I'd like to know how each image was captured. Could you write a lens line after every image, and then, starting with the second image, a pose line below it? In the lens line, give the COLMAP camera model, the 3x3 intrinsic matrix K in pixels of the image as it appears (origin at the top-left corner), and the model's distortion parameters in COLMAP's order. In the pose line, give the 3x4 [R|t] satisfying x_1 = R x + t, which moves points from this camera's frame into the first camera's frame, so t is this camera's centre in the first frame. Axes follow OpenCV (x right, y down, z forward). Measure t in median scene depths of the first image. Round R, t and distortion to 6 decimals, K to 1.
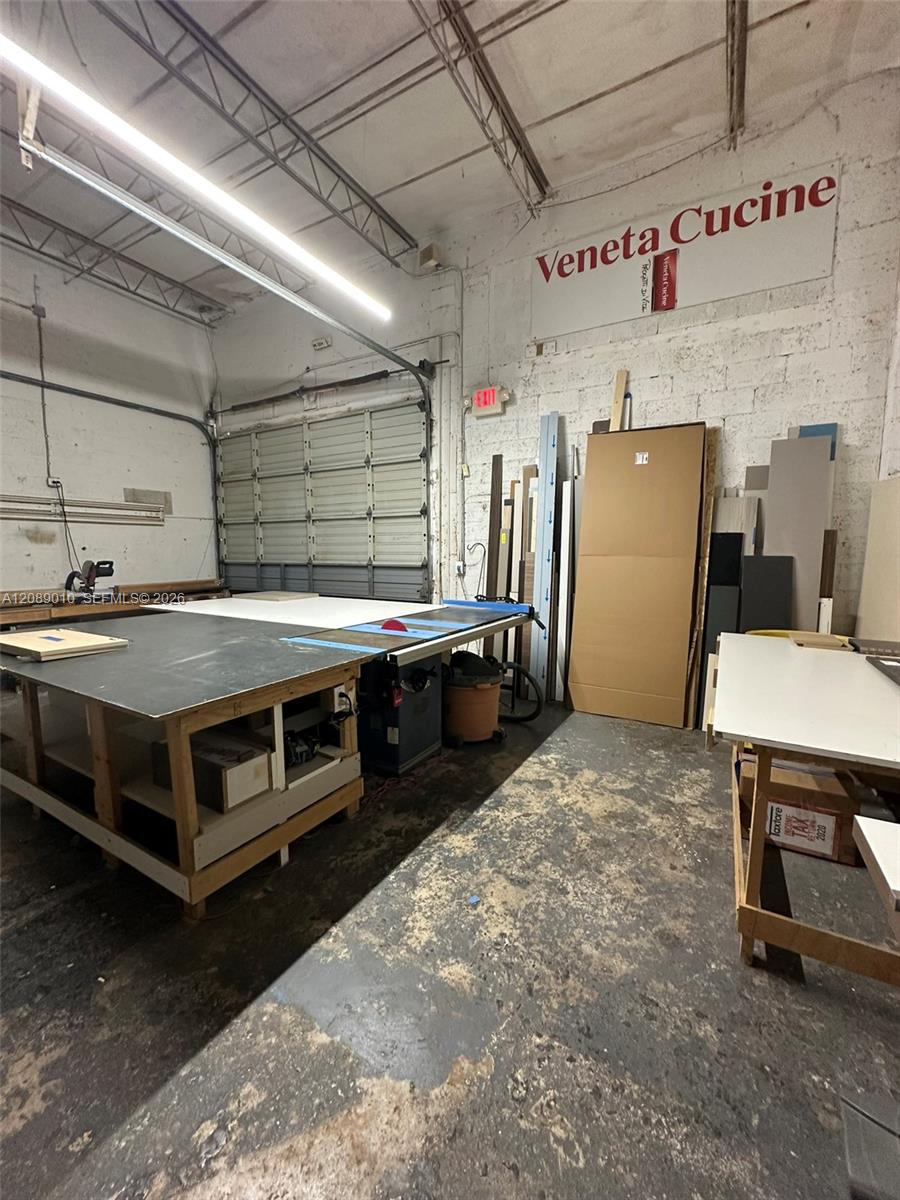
lens RADIAL K [[476.8, 0, 455.5], [0, 476.8, 602.6], [0, 0, 1]] dist [-0.002064, -0.000144]
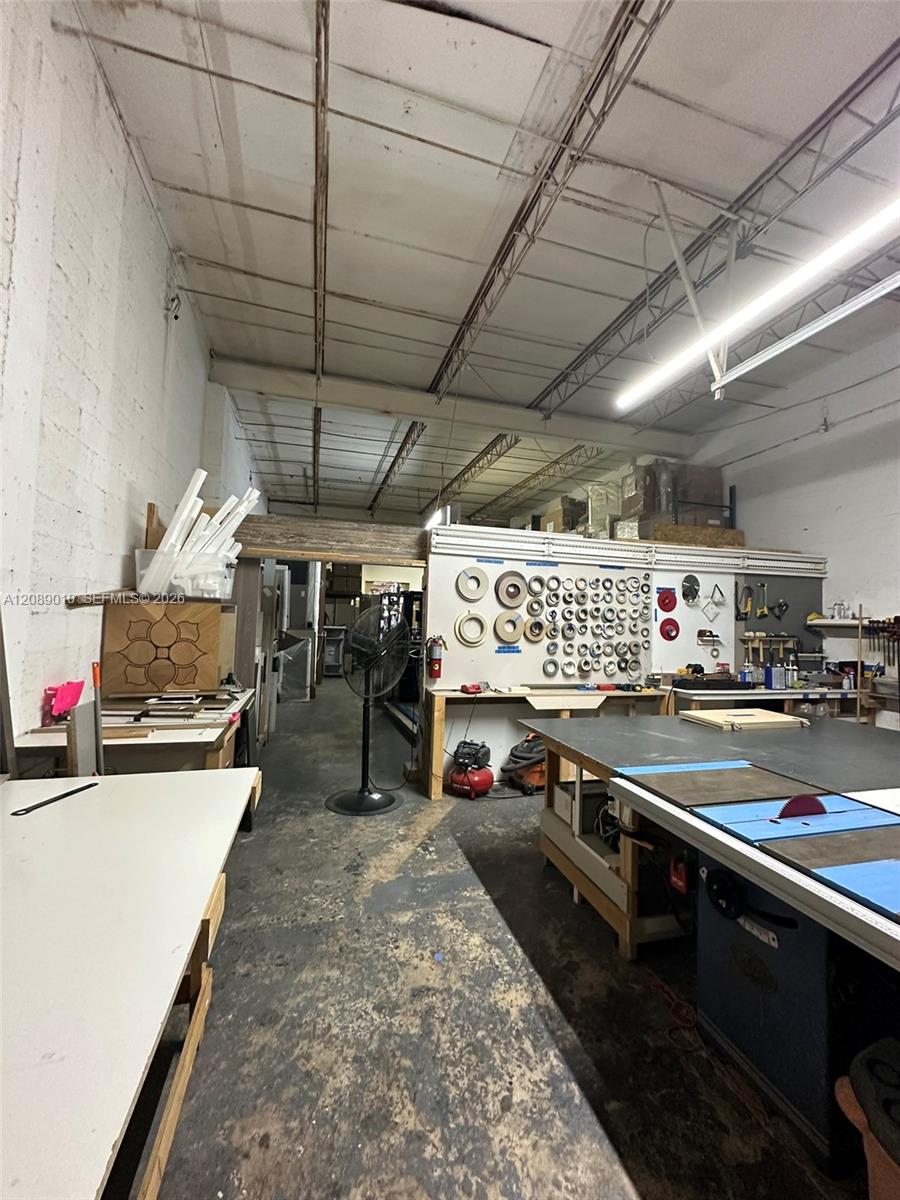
lens RADIAL K [[476.8, 0, 450.9], [0, 476.8, 599.2], [0, 0, 1]] dist [-0.002064, -0.000144]
pose [[-0.702174, -0.061011, -0.709386, 0.822002], [-0.111101, 0.993506, 0.024525, -0.231484], [0.703284, 0.096034, -0.704393, 1.642125]]
